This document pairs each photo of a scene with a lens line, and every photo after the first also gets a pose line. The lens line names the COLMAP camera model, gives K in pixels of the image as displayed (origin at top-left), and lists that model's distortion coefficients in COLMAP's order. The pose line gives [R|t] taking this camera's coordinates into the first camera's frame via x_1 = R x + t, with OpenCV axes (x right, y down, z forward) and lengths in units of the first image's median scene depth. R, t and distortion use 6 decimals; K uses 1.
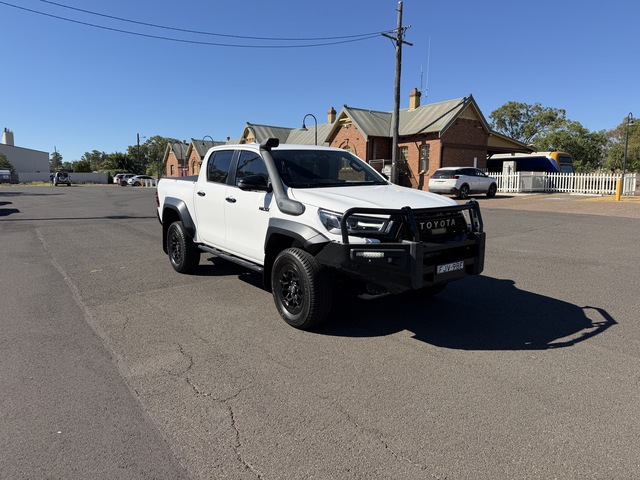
lens RADIAL K [[446.1, 0, 323.1], [0, 446.1, 236.5], [0, 0, 1]] dist [0.036432, -0.053101]
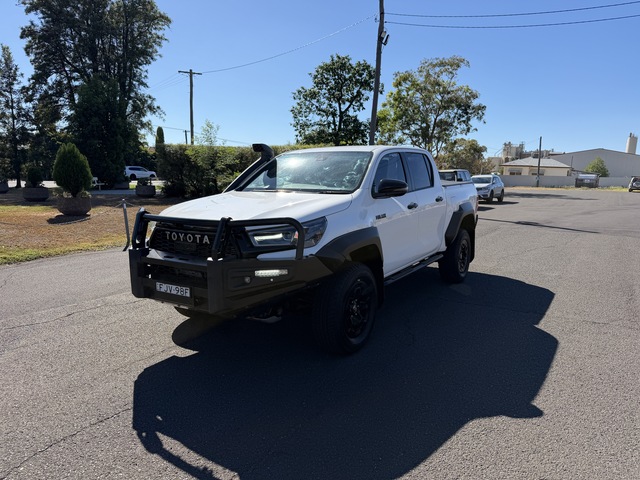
lens RADIAL K [[446.1, 0, 323.6], [0, 446.1, 246.7], [0, 0, 1]] dist [0.036432, -0.053101]
pose [[0.360036, 0.149183, -0.920934, 1.099016], [-0.138833, 0.984708, 0.105238, -0.132331], [0.922551, 0.089966, 0.375241, 0.896405]]
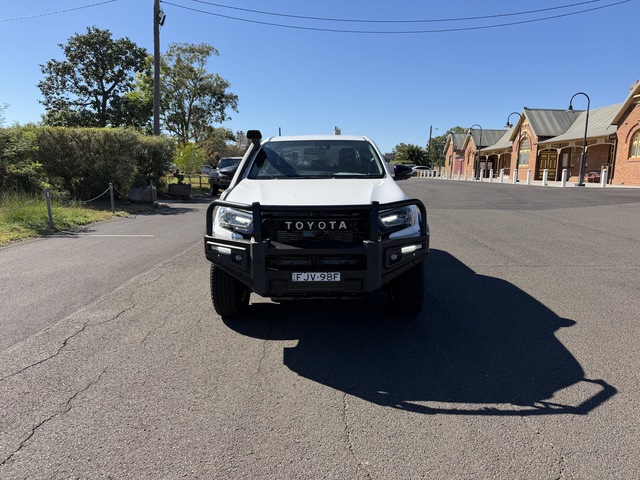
lens RADIAL K [[446.1, 0, 320.6], [0, 446.1, 237.3], [0, 0, 1]] dist [0.036432, -0.053101]
pose [[0.791773, 0.099733, -0.602619, 0.756870], [-0.086206, 0.994951, 0.051398, -0.048145], [0.604702, 0.011254, 0.796372, 0.316722]]
